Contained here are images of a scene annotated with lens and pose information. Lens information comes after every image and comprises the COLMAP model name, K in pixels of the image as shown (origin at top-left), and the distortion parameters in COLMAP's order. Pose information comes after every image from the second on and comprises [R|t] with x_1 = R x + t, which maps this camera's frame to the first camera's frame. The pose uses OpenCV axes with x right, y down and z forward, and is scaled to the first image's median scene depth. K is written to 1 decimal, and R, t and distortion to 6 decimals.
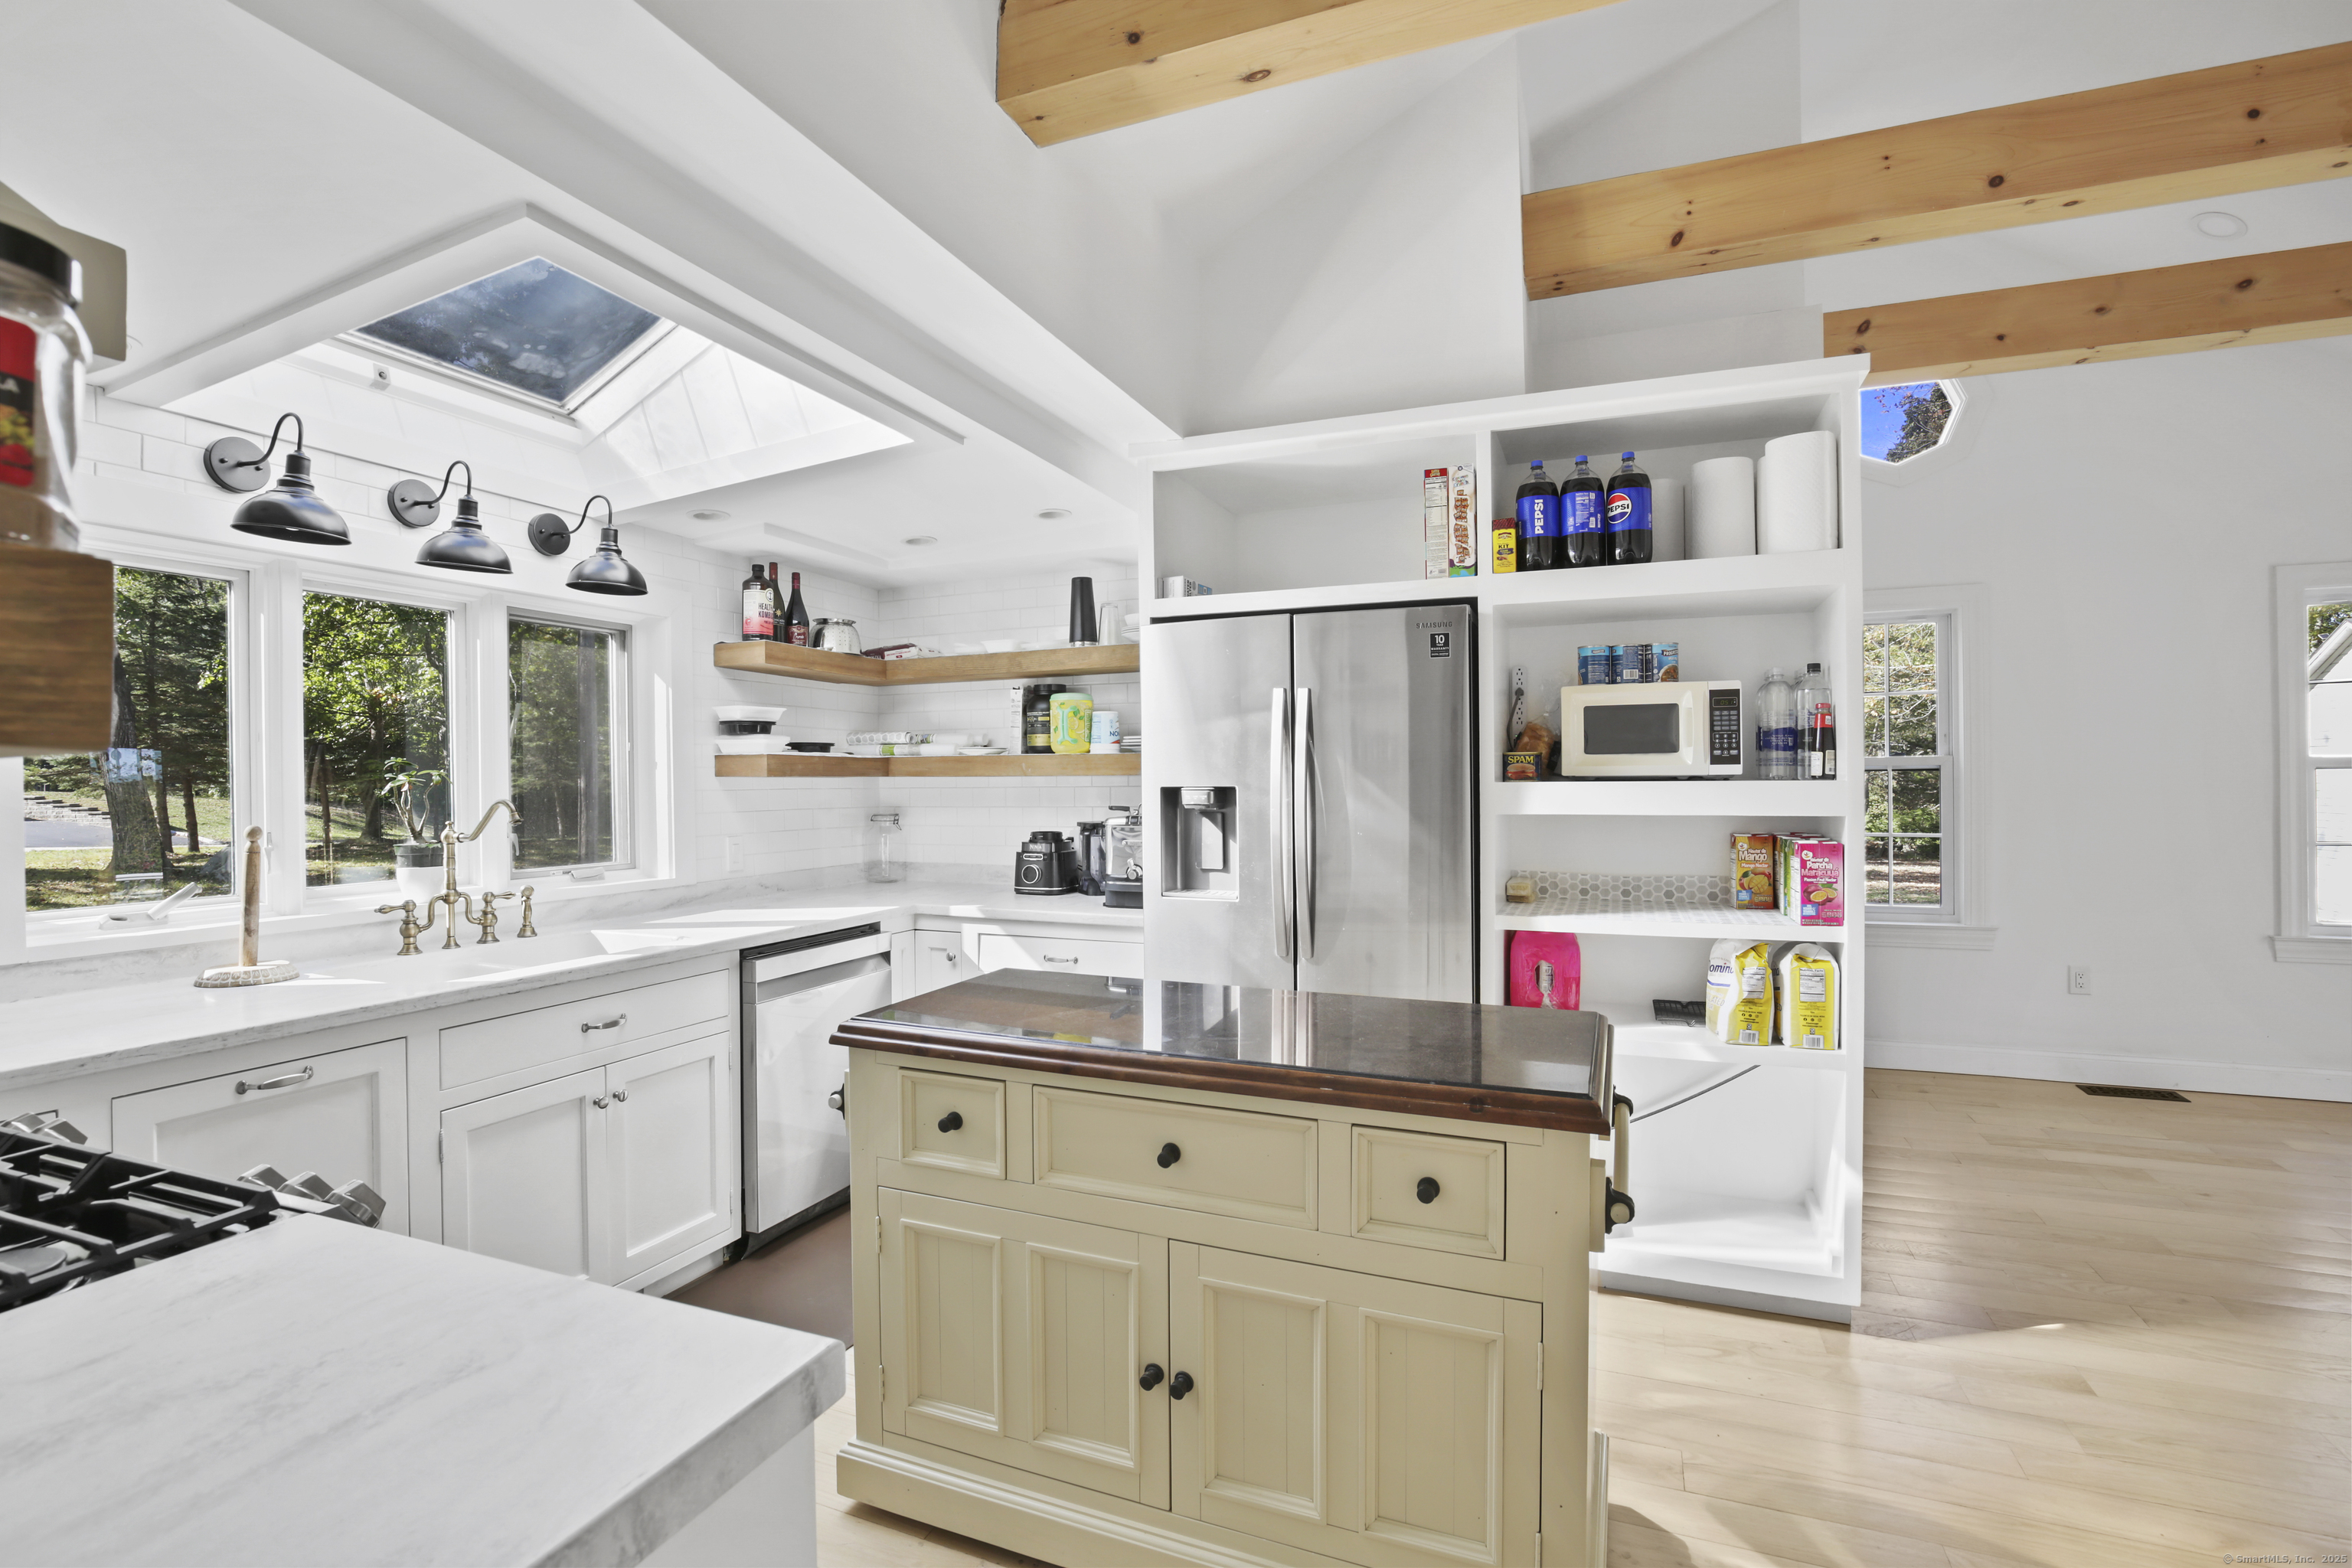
lens RADIAL K [[1066.4, 0, 1176.0], [0, 1066.4, 784.0], [0, 0, 1]] dist [-0.008991, 0.000371]
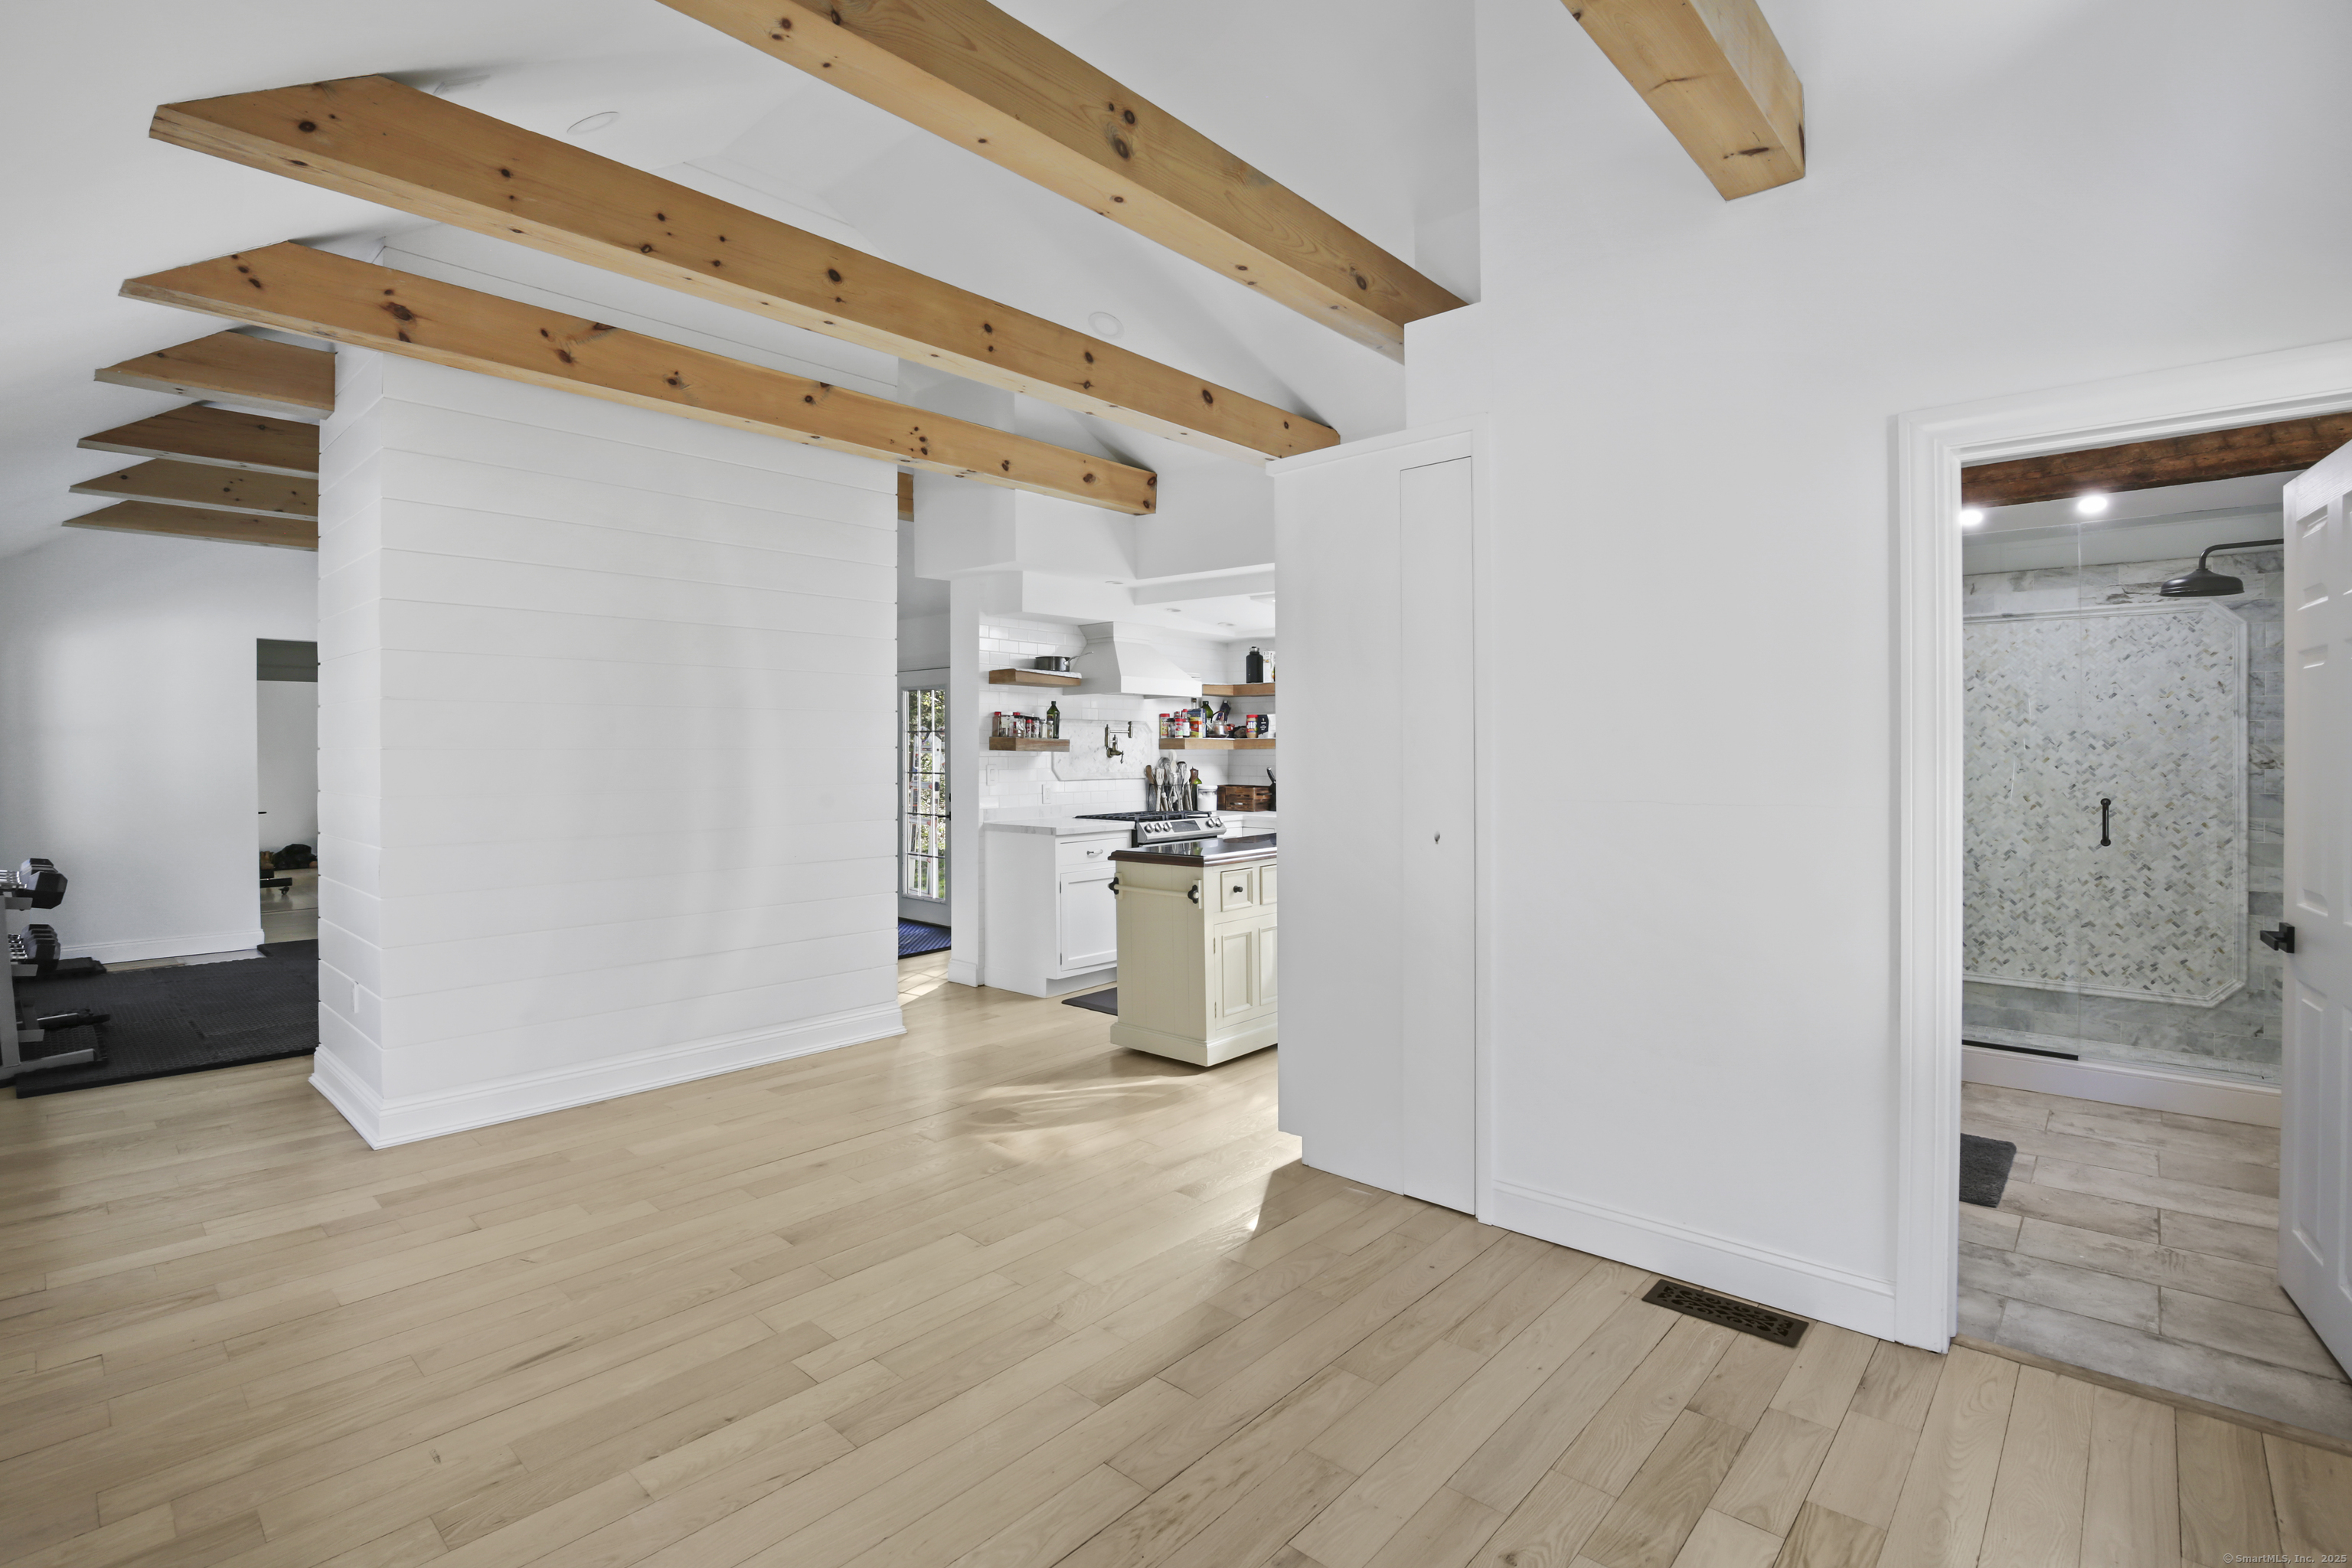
lens RADIAL K [[1108.3, 0, 1176.0], [0, 1108.3, 784.0], [0, 0, 1]] dist [-0.015128, 0.000583]
pose [[-0.340268, 0.038185, -0.939553, 1.789965], [0.001411, 0.999195, 0.040098, -0.025148], [0.940327, 0.012318, -0.340048, 1.193371]]
